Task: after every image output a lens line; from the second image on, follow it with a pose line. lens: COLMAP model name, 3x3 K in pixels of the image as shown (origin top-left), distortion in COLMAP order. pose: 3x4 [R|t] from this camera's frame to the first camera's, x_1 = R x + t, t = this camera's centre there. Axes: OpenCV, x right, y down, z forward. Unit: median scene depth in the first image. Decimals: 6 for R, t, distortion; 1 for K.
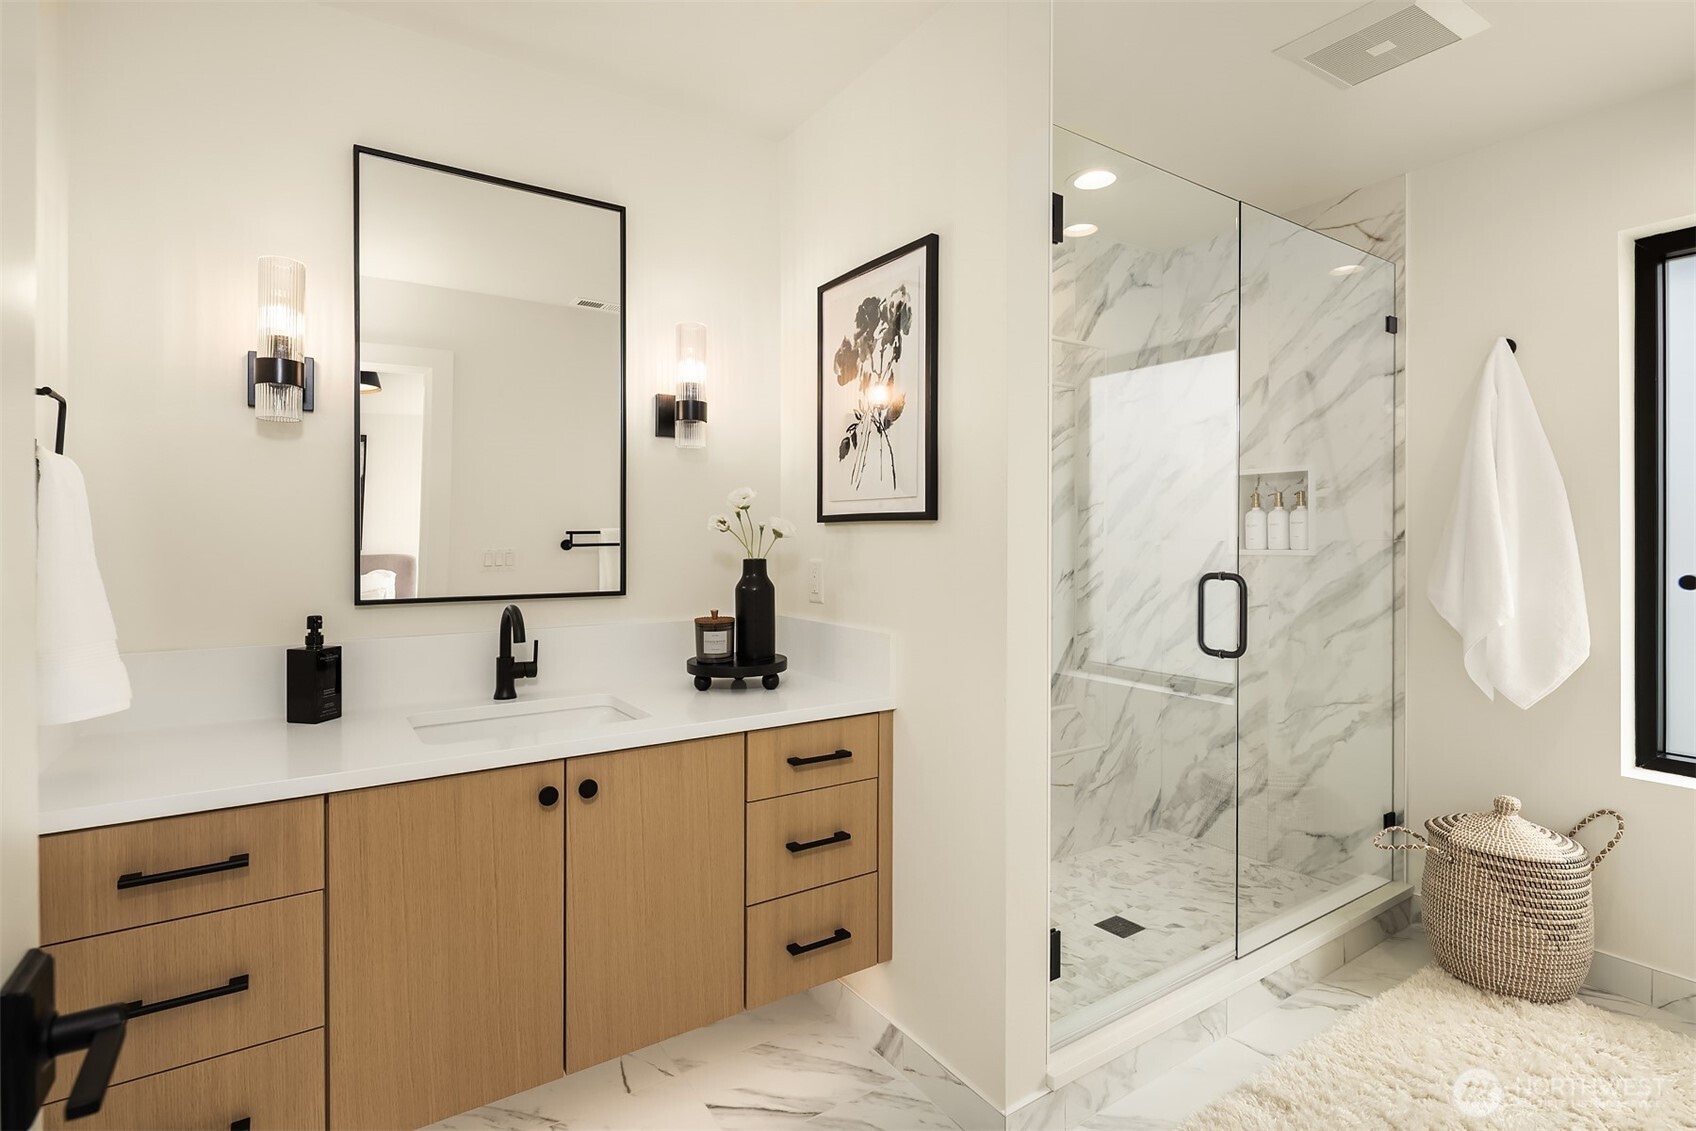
lens RADIAL K [[822.9, 0, 845.4], [0, 822.9, 554.1], [0, 0, 1]] dist [0.000893, -0.000972]
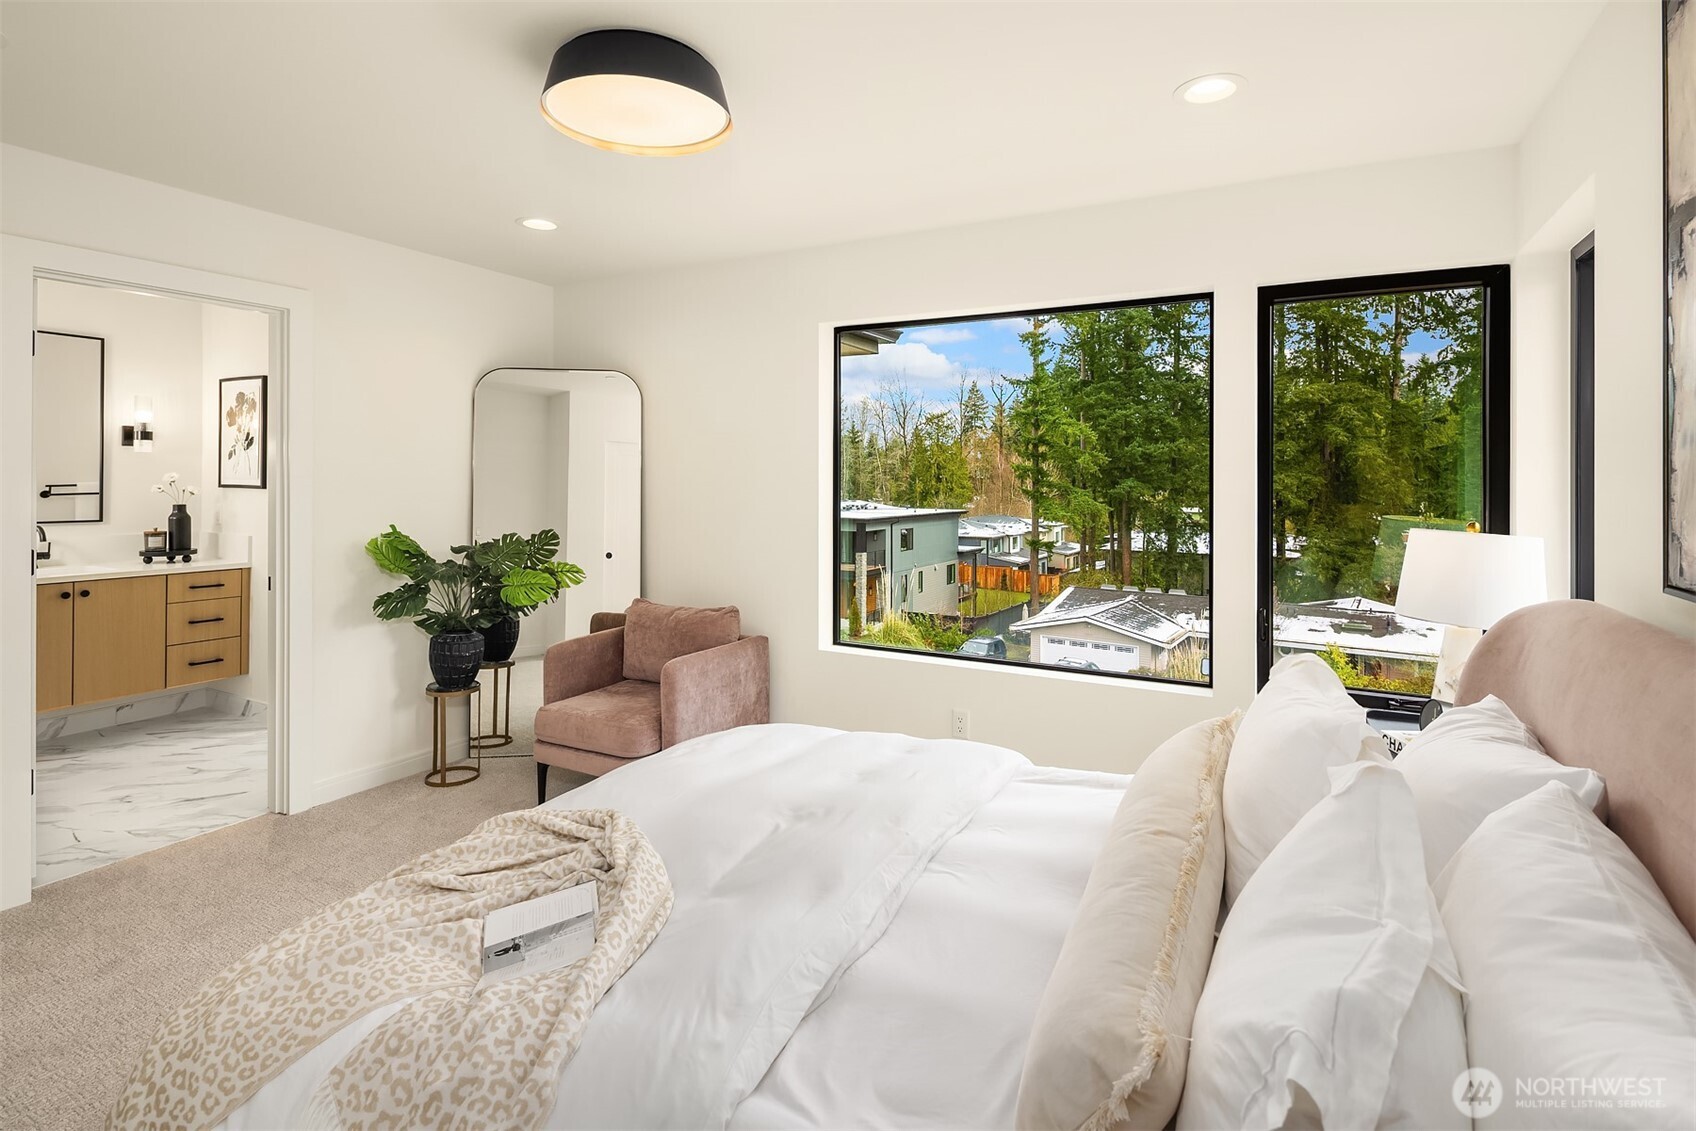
lens RADIAL K [[822.9, 0, 854.3], [0, 822.9, 480.9], [0, 0, 1]] dist [0.000893, -0.000972]
pose [[0.885195, 0.001611, 0.465218, 0.481834], [0.004907, 0.999906, -0.012798, -0.021090], [-0.465195, 0.013611, 0.885104, -1.863182]]
